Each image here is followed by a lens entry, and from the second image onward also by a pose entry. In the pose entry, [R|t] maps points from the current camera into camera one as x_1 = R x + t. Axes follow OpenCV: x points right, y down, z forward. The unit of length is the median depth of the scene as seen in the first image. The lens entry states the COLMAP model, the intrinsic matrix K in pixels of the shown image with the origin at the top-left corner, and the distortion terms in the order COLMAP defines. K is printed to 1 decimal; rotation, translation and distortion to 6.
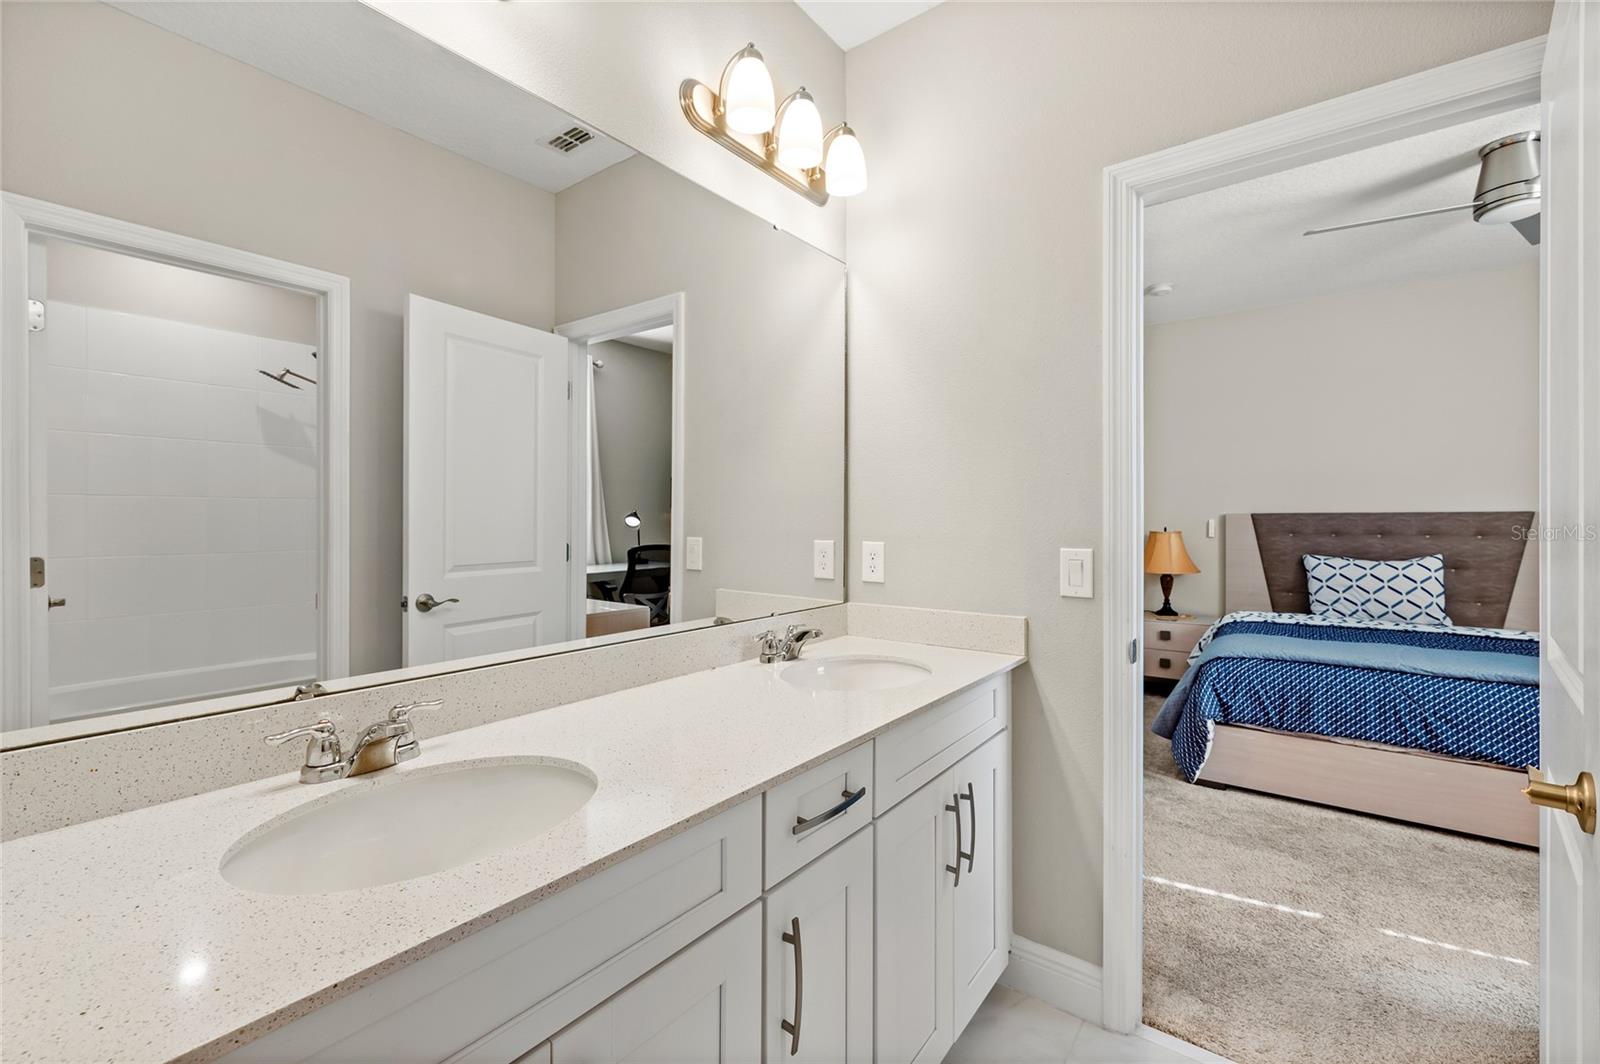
lens RADIAL K [[686.2, 0, 802.6], [0, 686.2, 525.8], [0, 0, 1]] dist [0.001094, -0.000931]
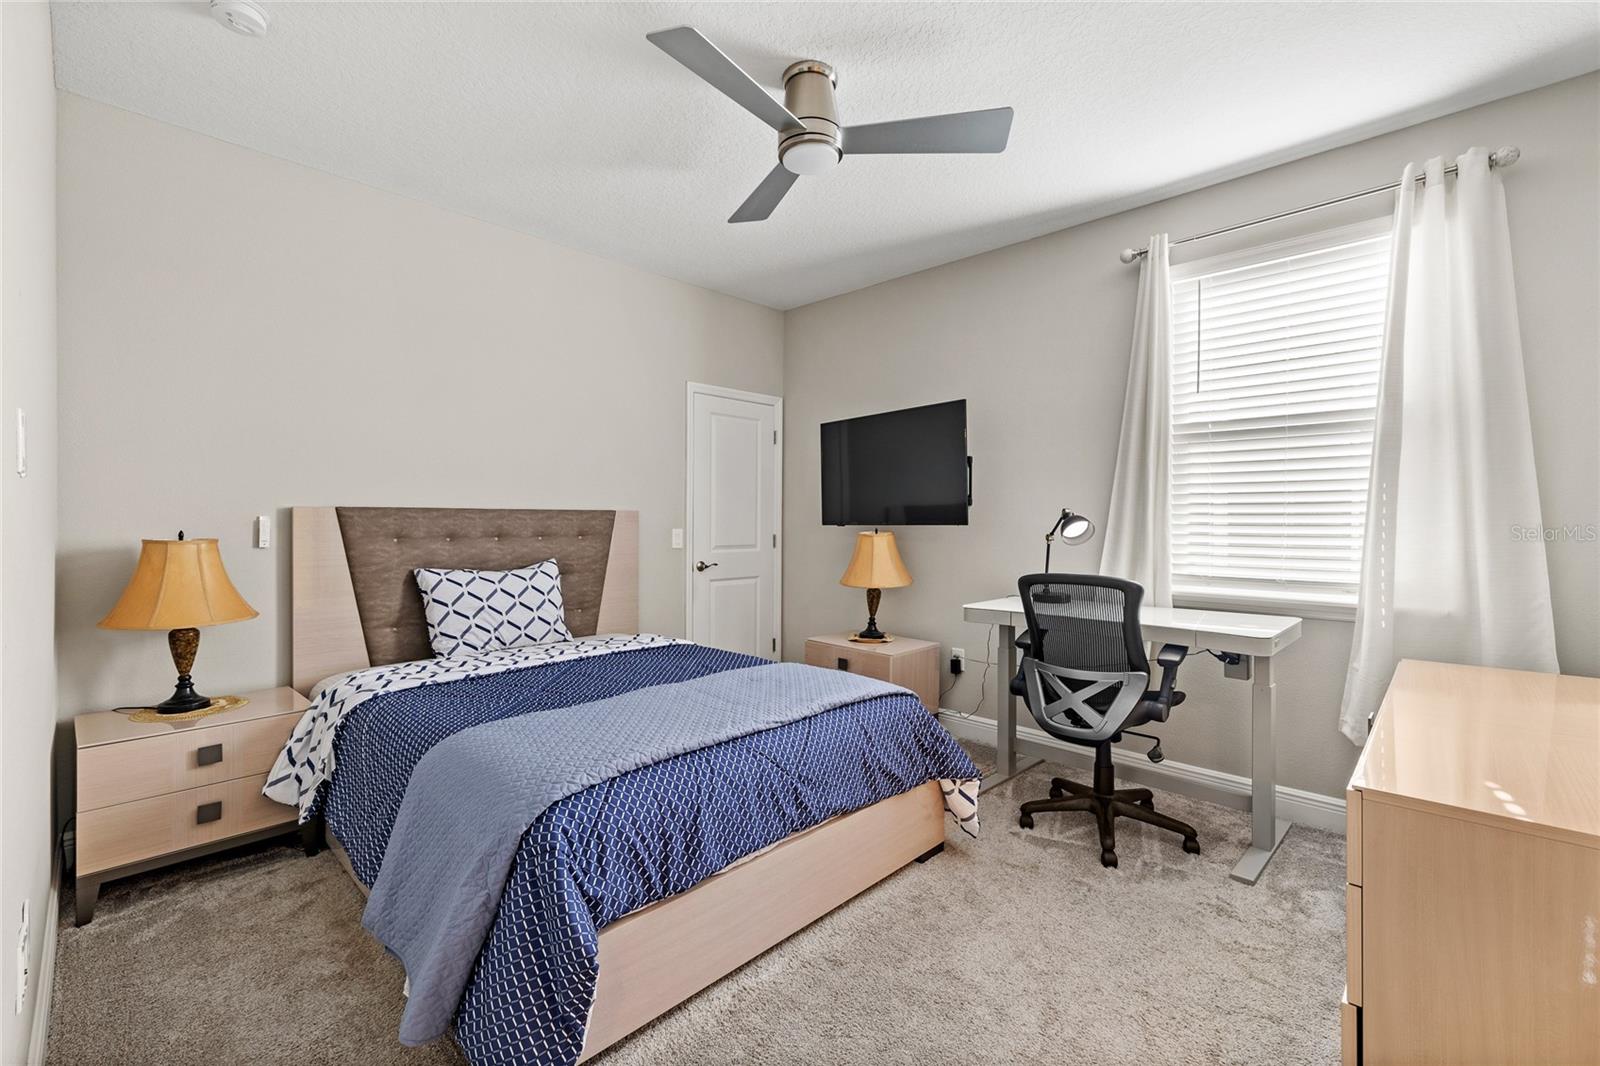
lens RADIAL K [[686.2, 0, 805.5], [0, 686.2, 532.5], [0, 0, 1]] dist [0.001094, -0.000931]
pose [[0.130433, -0.016482, 0.991320, 0.111367], [0.002920, 0.999864, 0.016239, -0.003864], [-0.991453, 0.000777, 0.130463, 0.544697]]
